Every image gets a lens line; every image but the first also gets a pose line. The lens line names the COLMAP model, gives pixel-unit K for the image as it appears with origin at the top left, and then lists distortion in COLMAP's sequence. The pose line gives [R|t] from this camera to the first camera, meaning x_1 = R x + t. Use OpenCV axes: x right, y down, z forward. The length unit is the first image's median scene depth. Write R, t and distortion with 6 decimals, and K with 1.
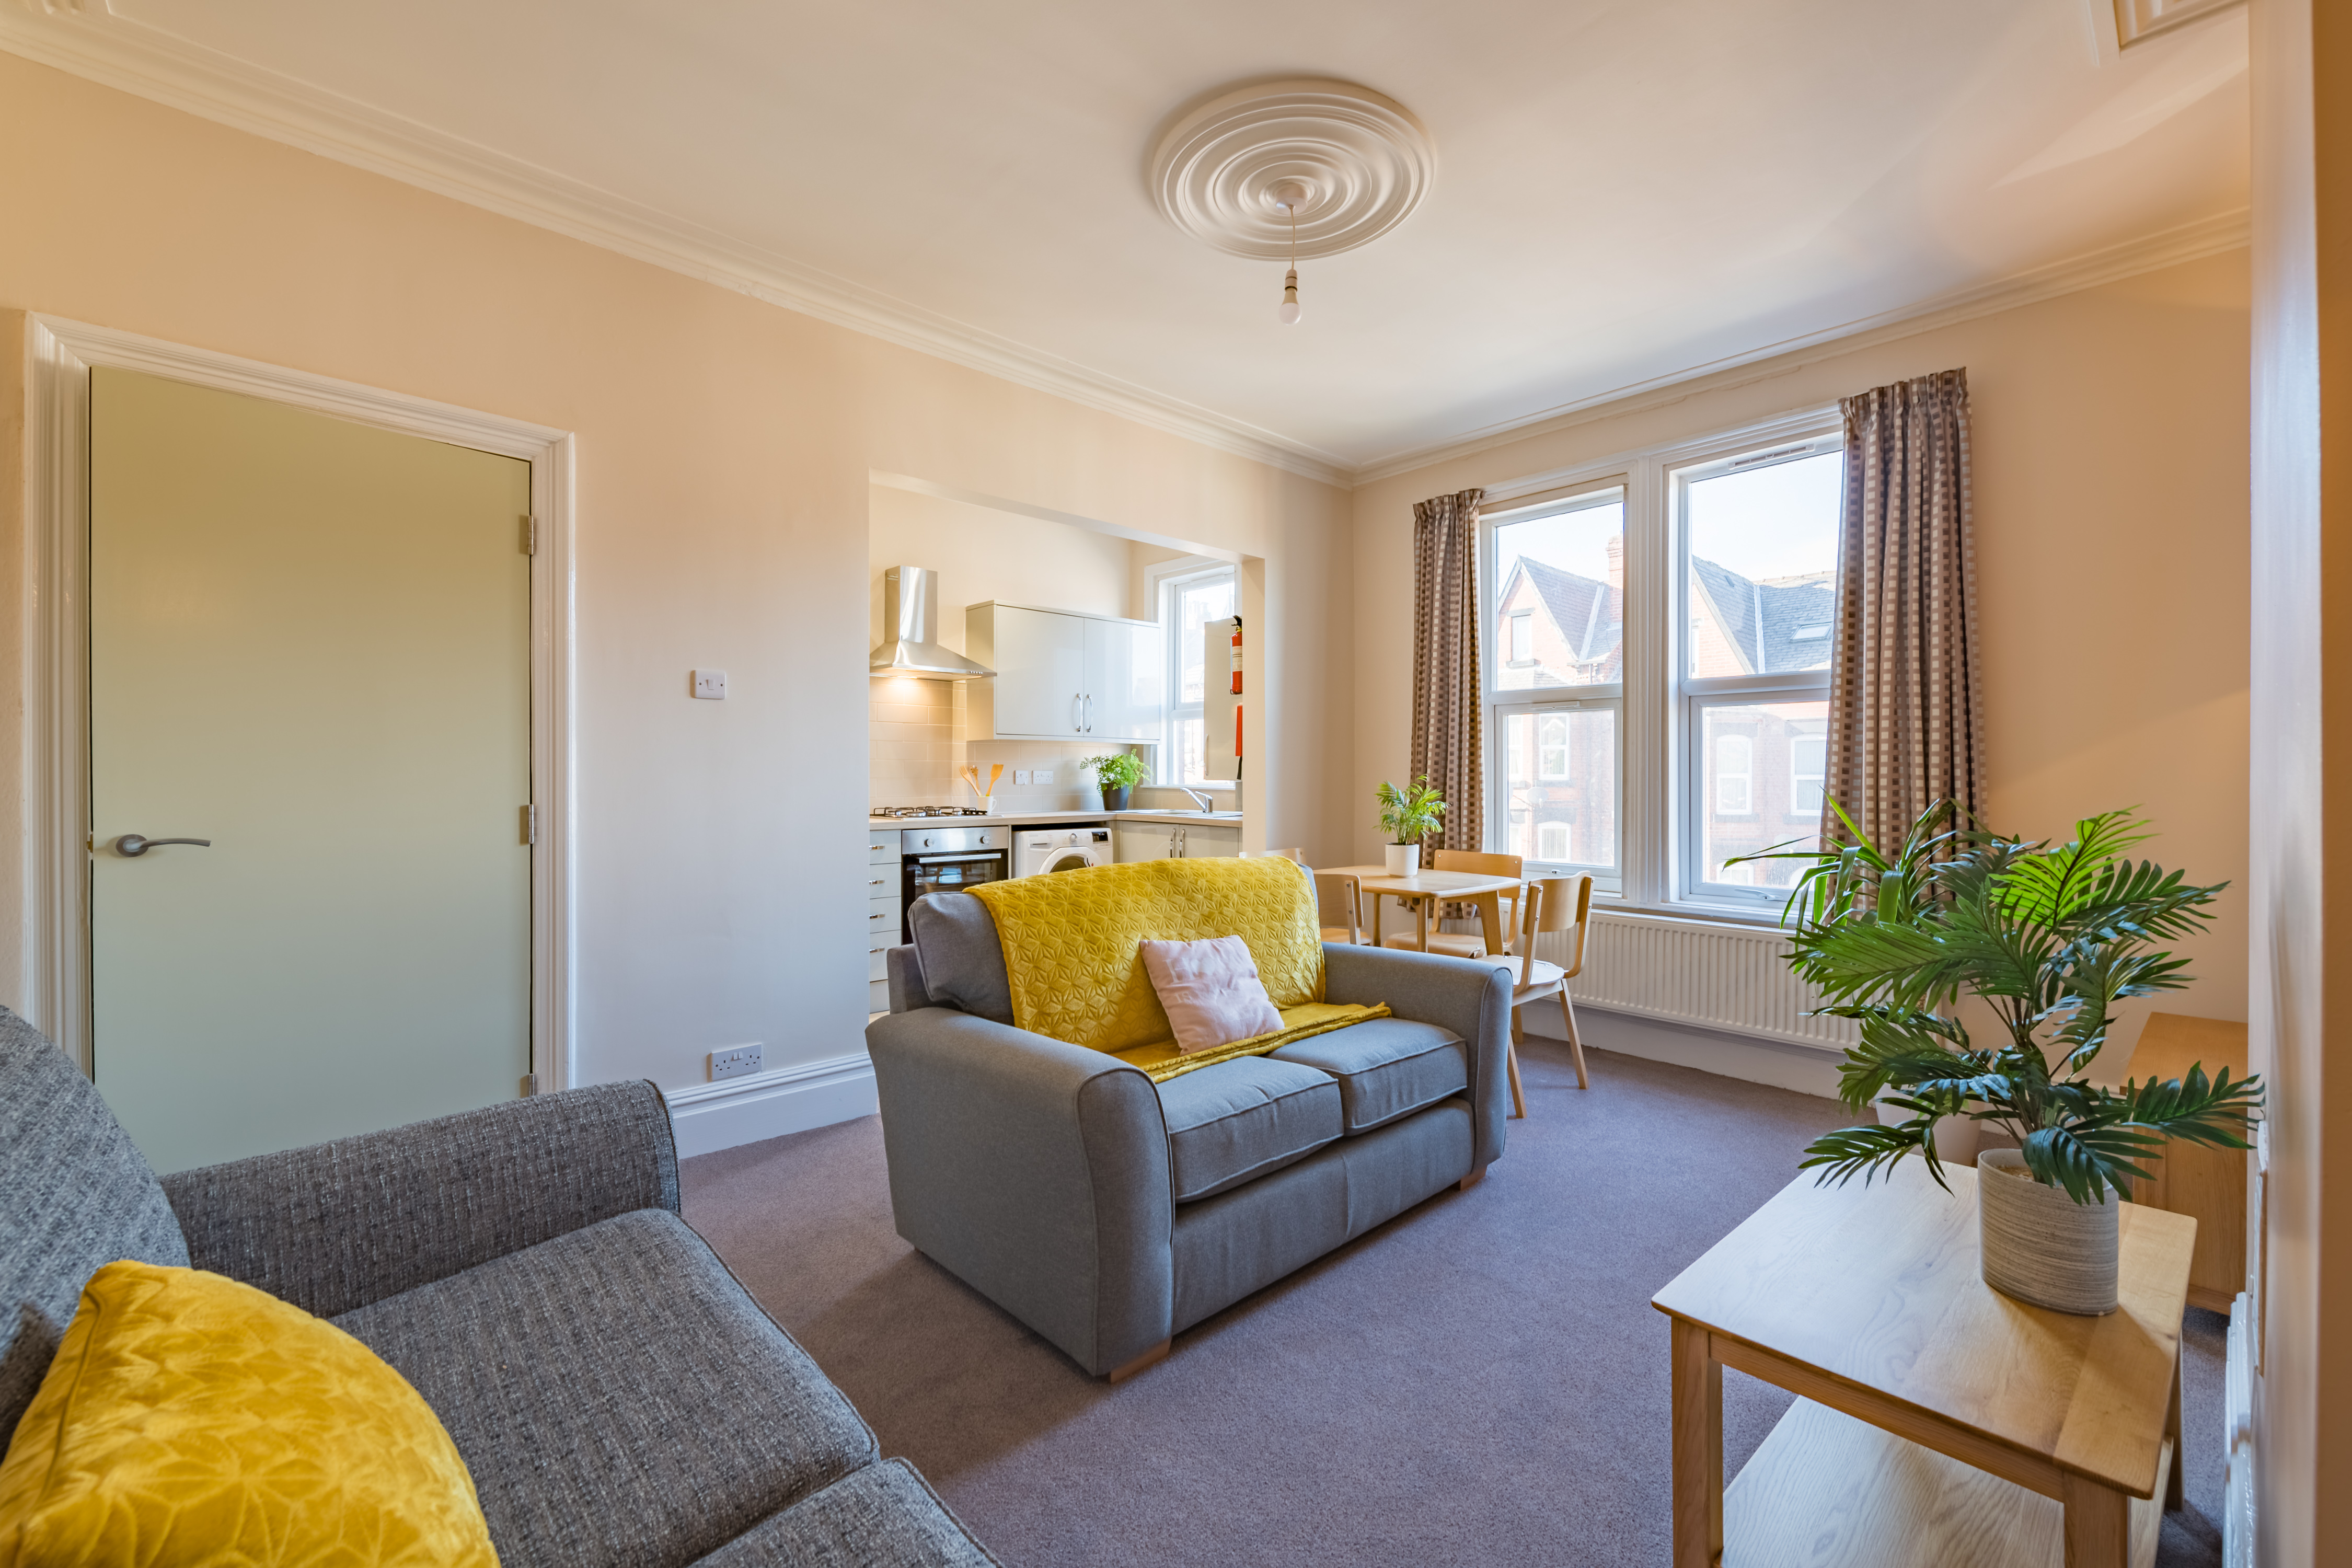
lens RADIAL K [[999.9, 0, 1176.0], [0, 999.9, 784.0], [0, 0, 1]] dist [0.000015, -0.000002]
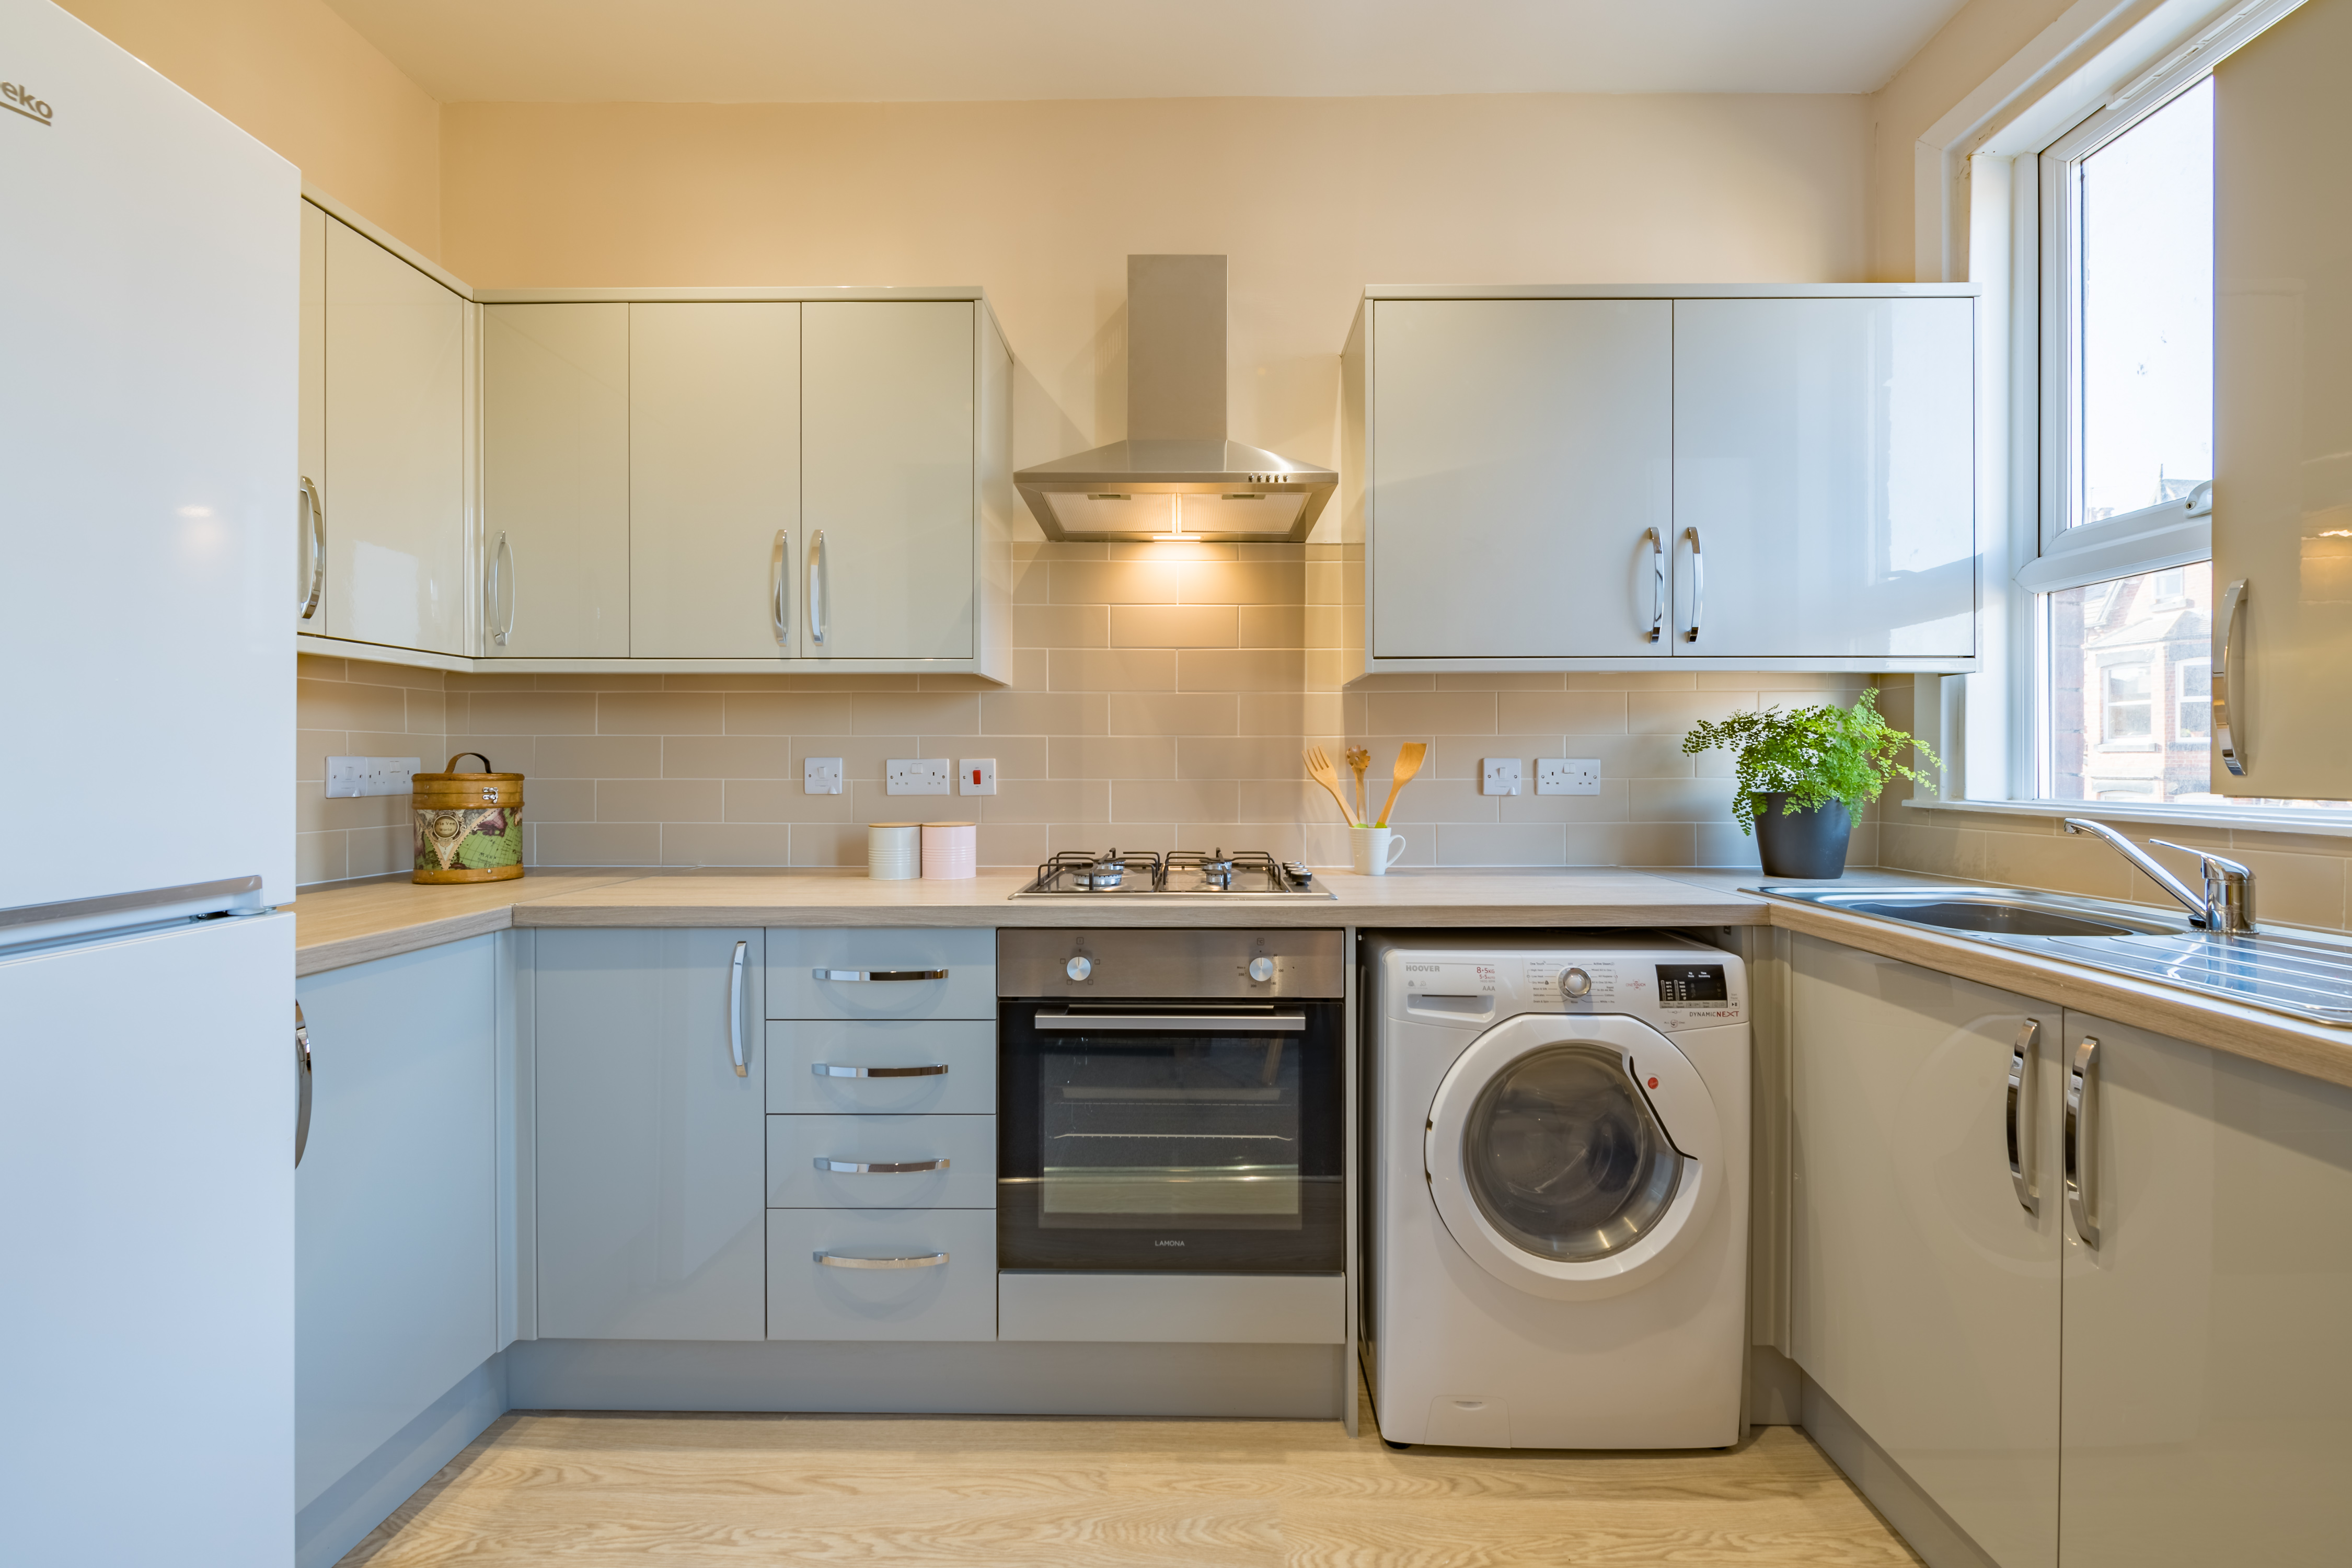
lens RADIAL K [[950.7, 0, 1176.0], [0, 950.7, 784.0], [0, 0, 1]] dist [-0.019745, -0.000114]
pose [[0.728789, 0.007661, -0.684696, 0.002211], [-0.003960, 0.999968, 0.006974, -0.005903], [0.684727, -0.002371, 0.728796, 0.637919]]
